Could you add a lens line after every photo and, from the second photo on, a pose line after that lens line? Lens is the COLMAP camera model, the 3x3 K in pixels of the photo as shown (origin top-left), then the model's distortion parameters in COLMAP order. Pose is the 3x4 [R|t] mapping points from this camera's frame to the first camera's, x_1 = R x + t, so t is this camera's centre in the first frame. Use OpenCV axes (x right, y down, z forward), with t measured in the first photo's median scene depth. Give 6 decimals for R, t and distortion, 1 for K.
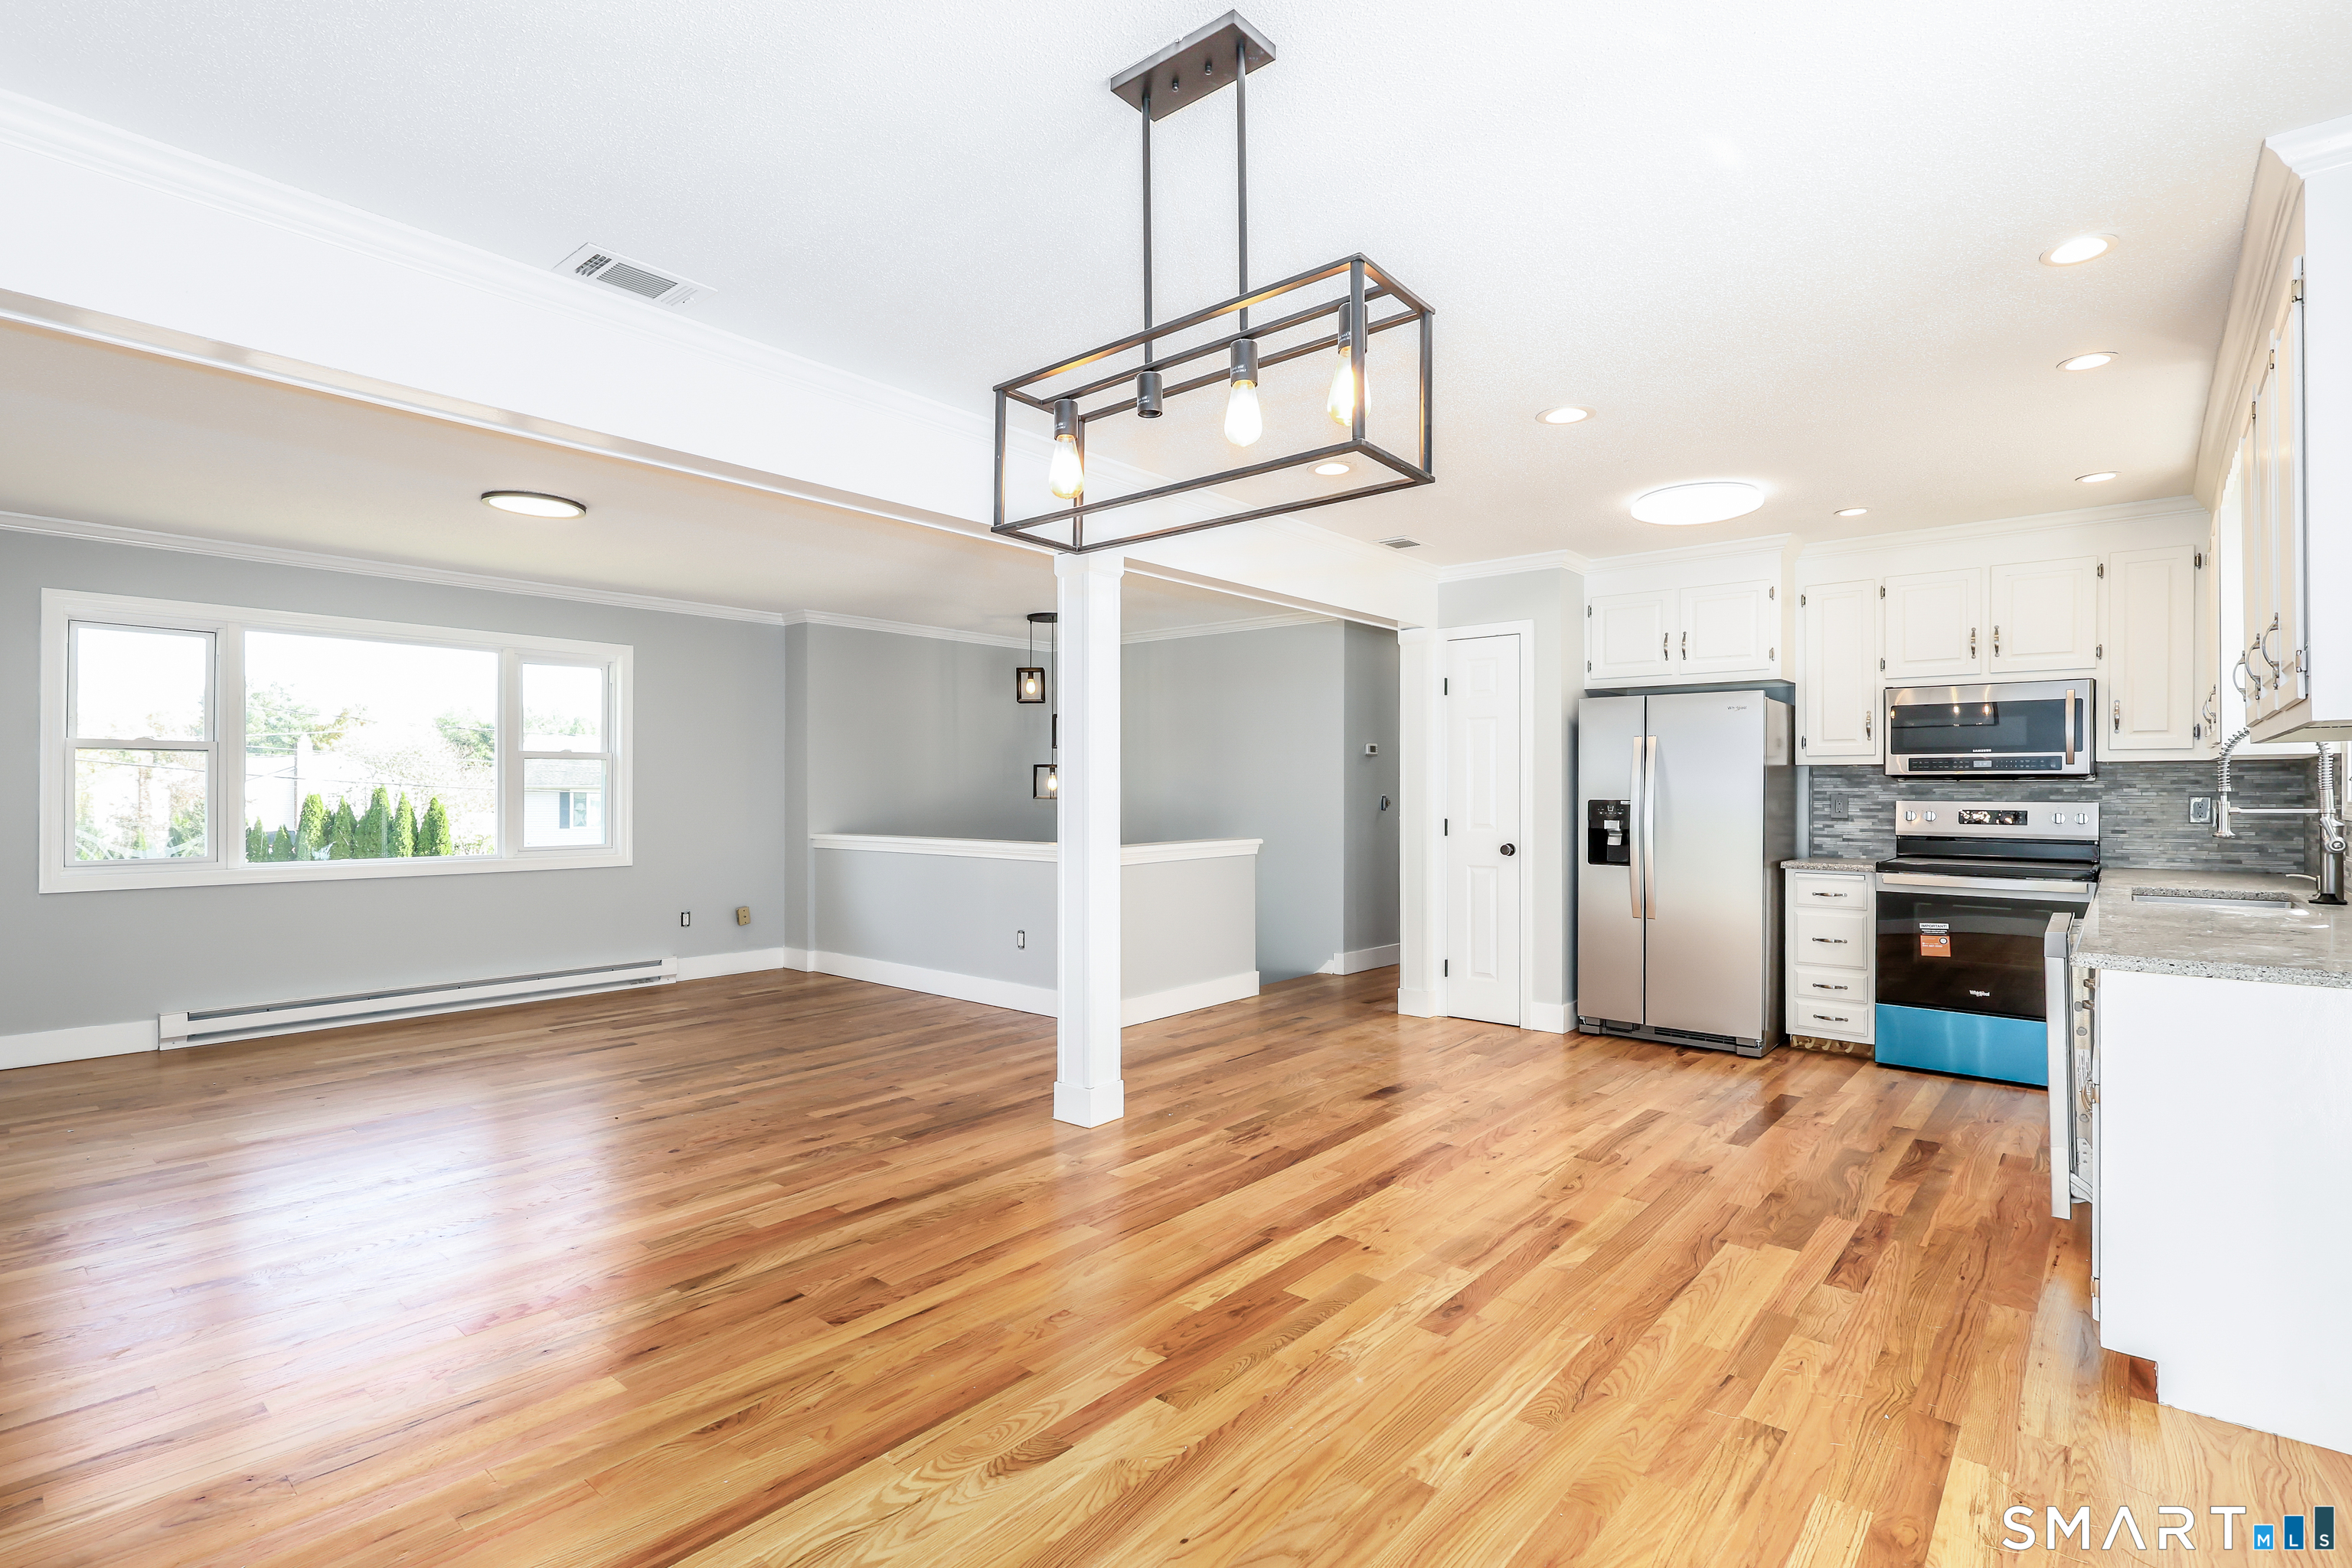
lens RADIAL K [[1141.1, 0, 1031.2], [0, 1141.1, 790.0], [0, 0, 1]] dist [-0.000484, -0.000871]
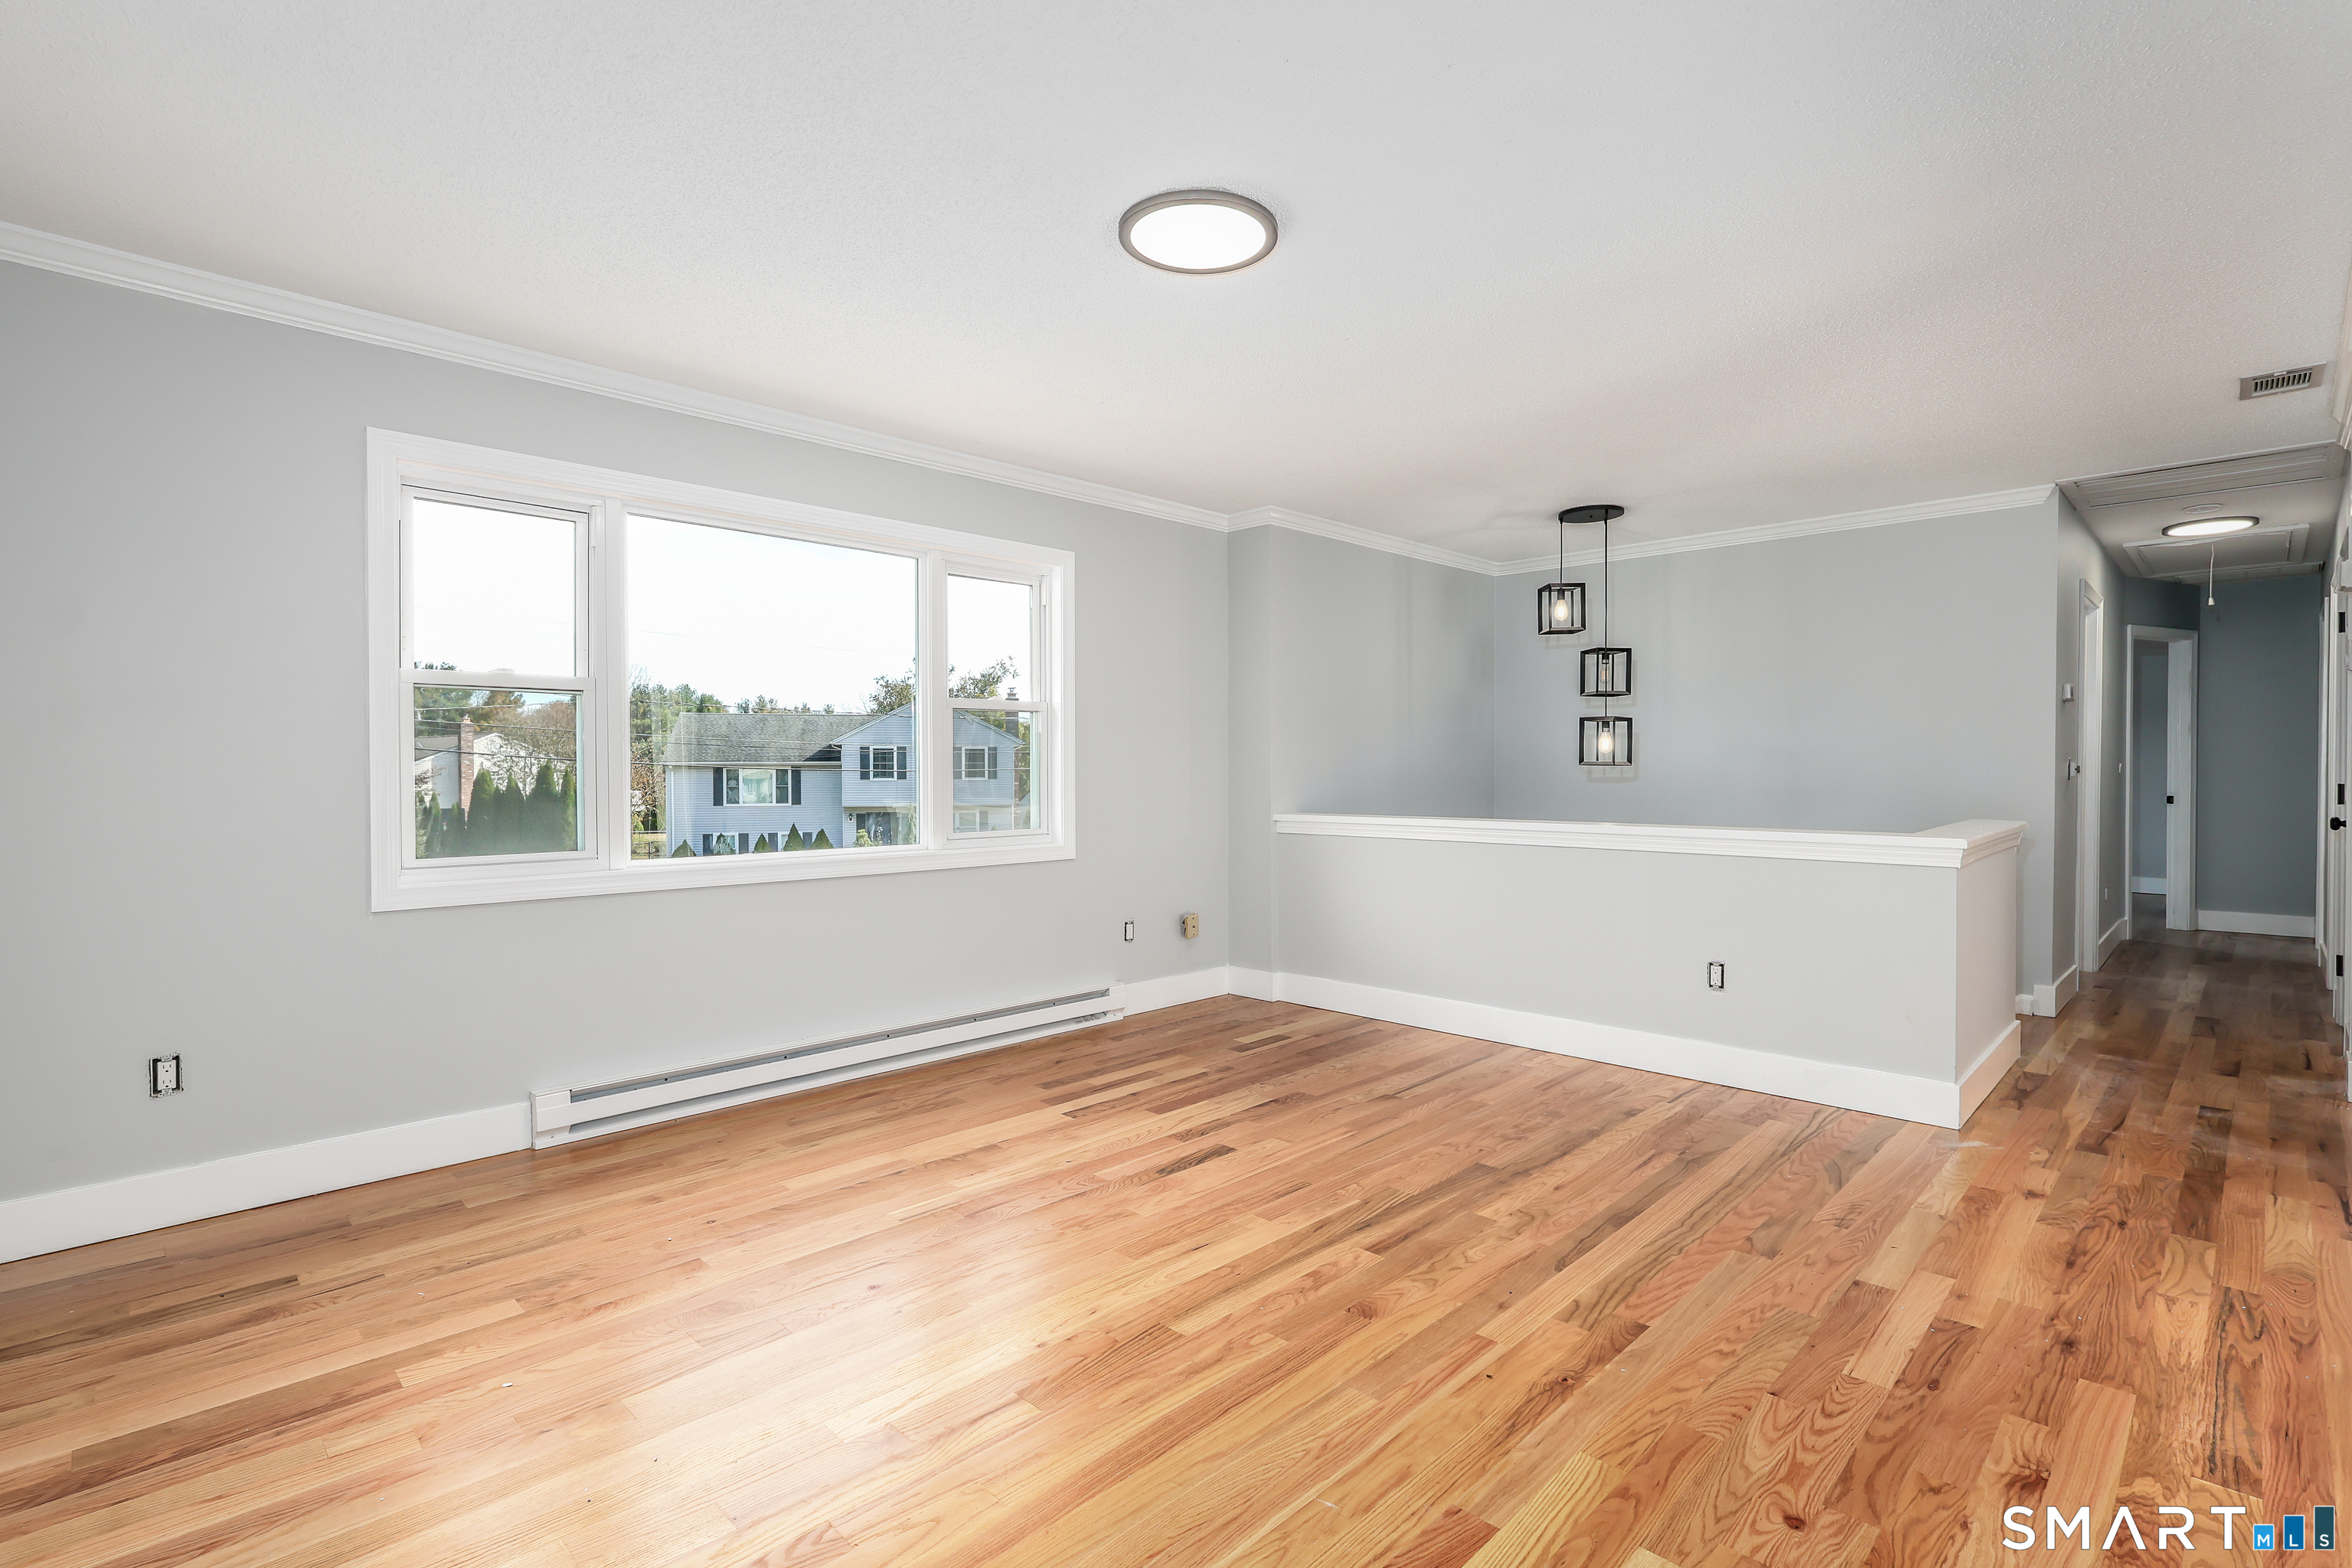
lens RADIAL K [[1122.9, 0, 1010.6], [0, 1122.9, 786.5], [0, 0, 1]] dist [-0.000224, 0.000149]
pose [[0.994950, -0.002724, -0.100334, -0.433501], [0.004452, 0.999846, 0.017002, 0.011563], [0.100272, -0.017362, 0.994809, 0.397172]]
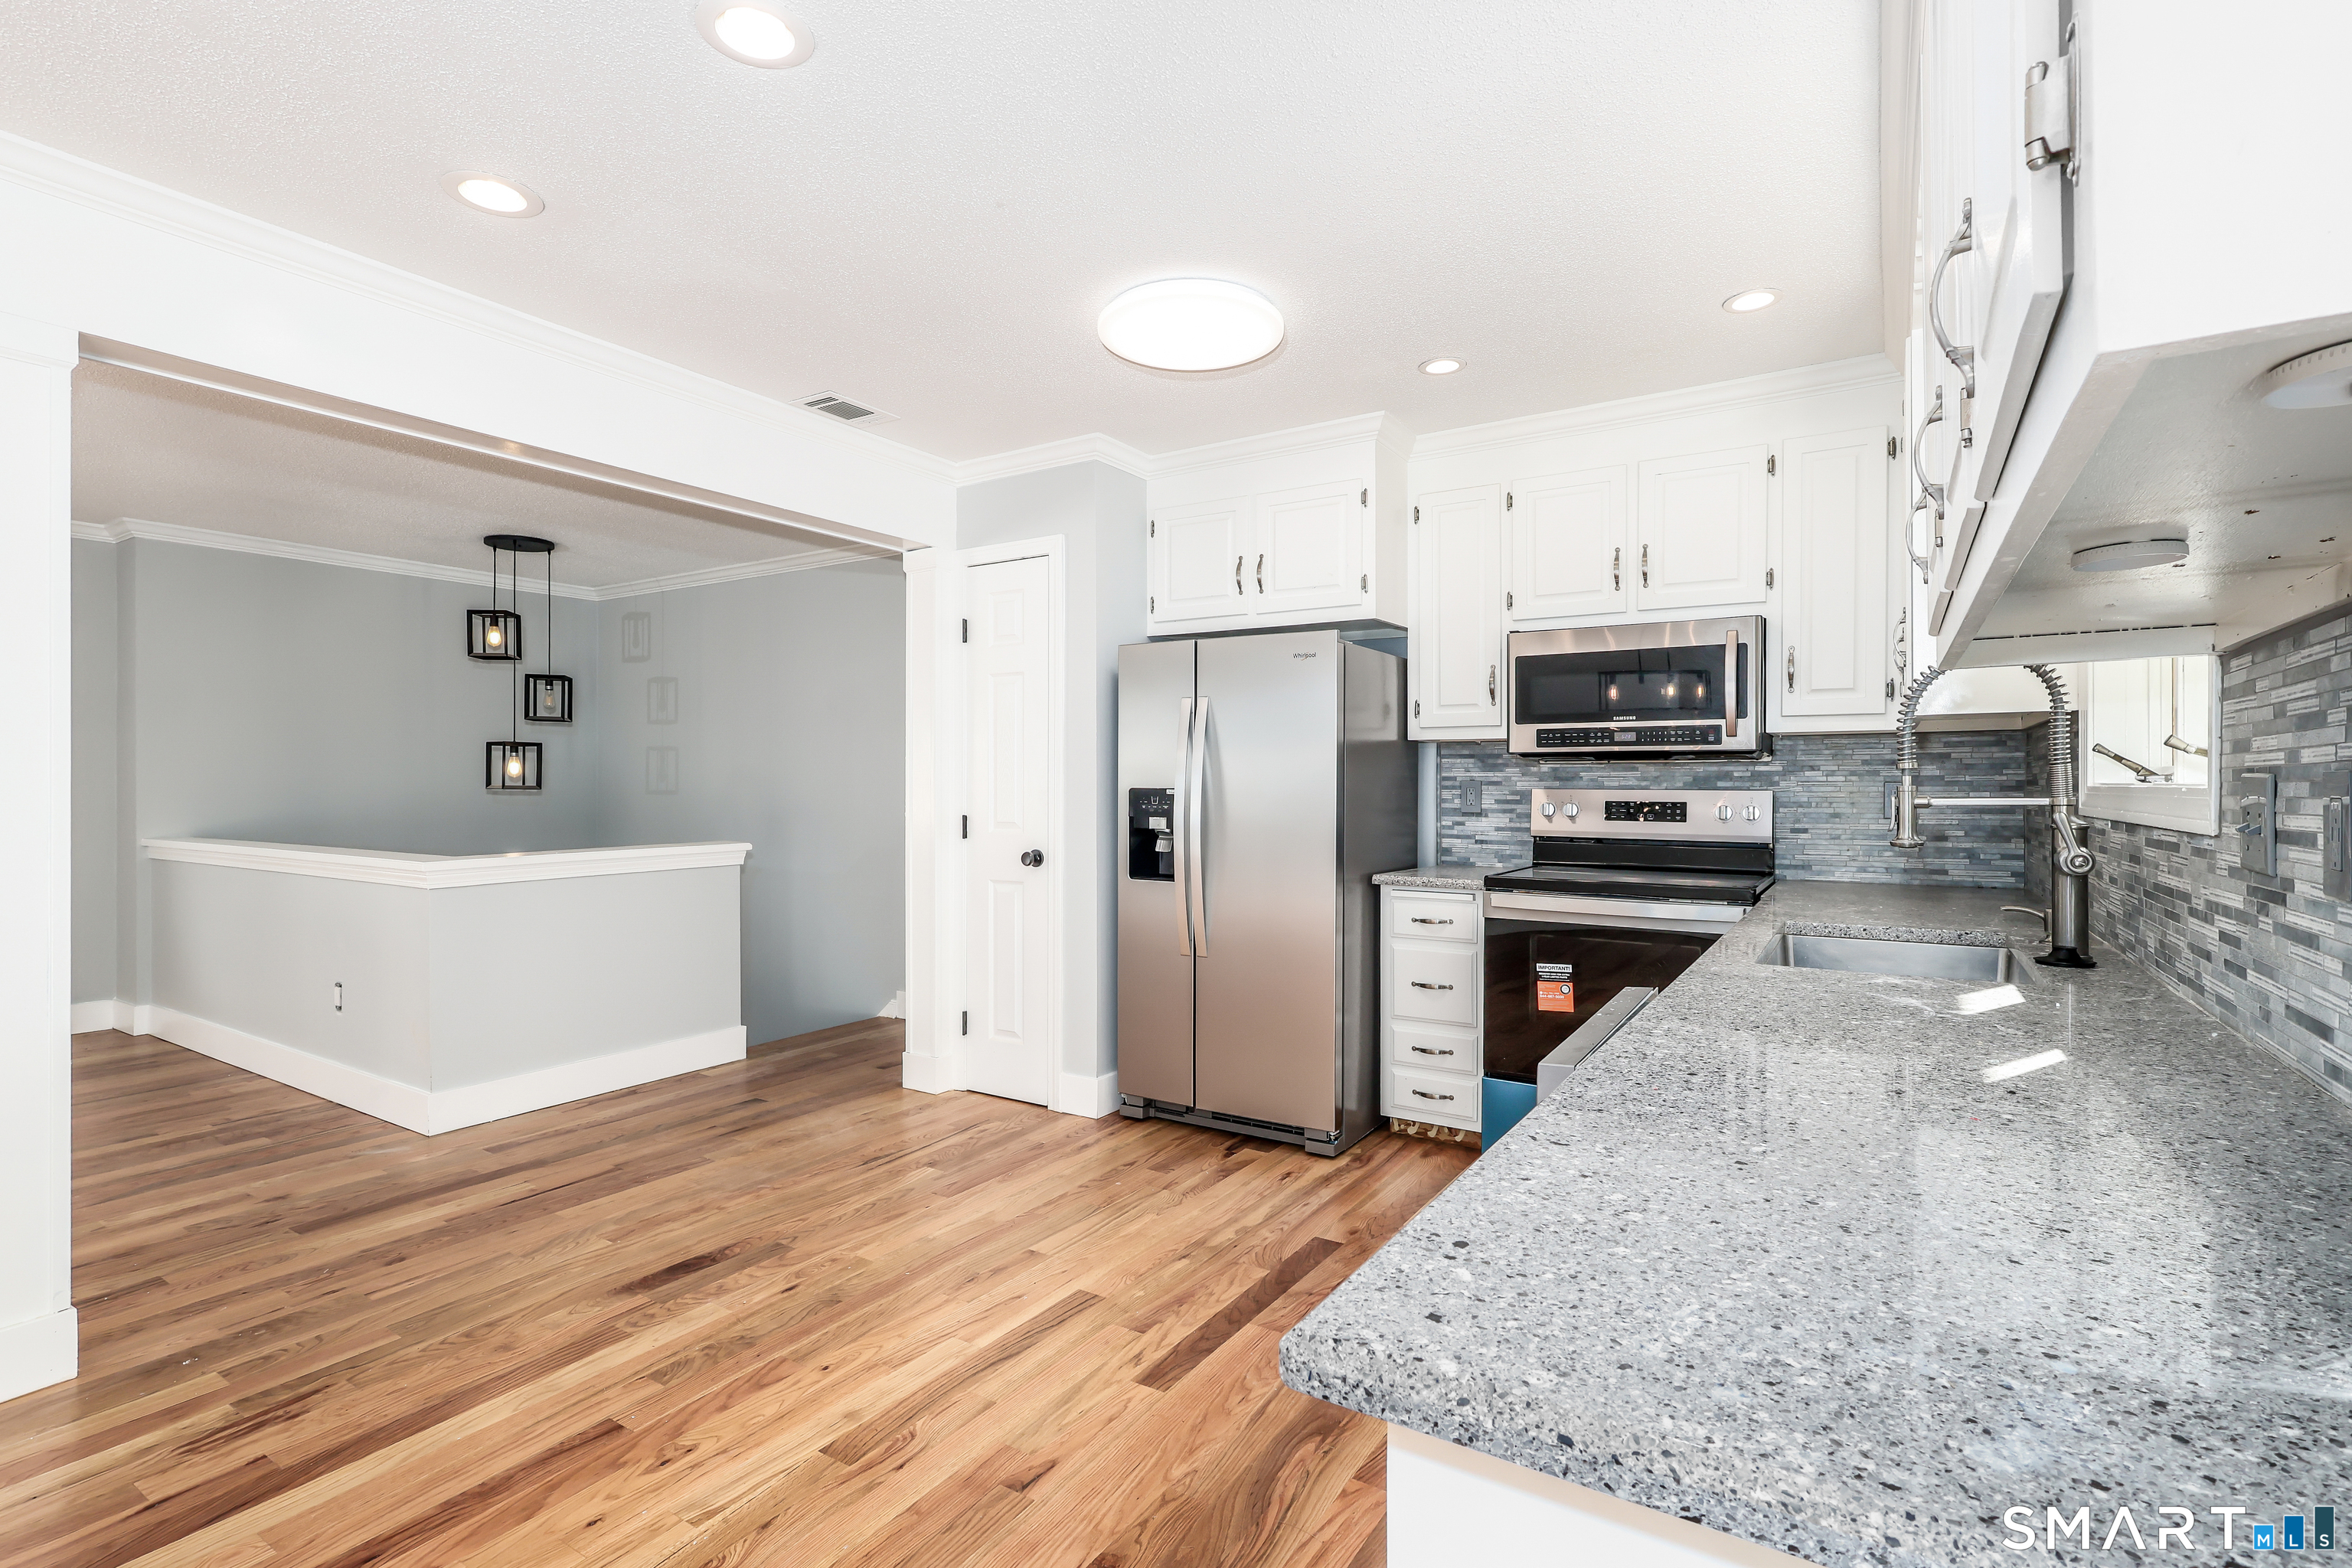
lens RADIAL K [[1141.1, 0, 1031.2], [0, 1141.1, 790.0], [0, 0, 1]] dist [-0.000484, -0.000871]
pose [[0.992005, -0.000794, 0.126197, 0.384255], [0.000019, 0.999981, 0.006146, 0.006122], [-0.126200, -0.006094, 0.991986, 0.346701]]
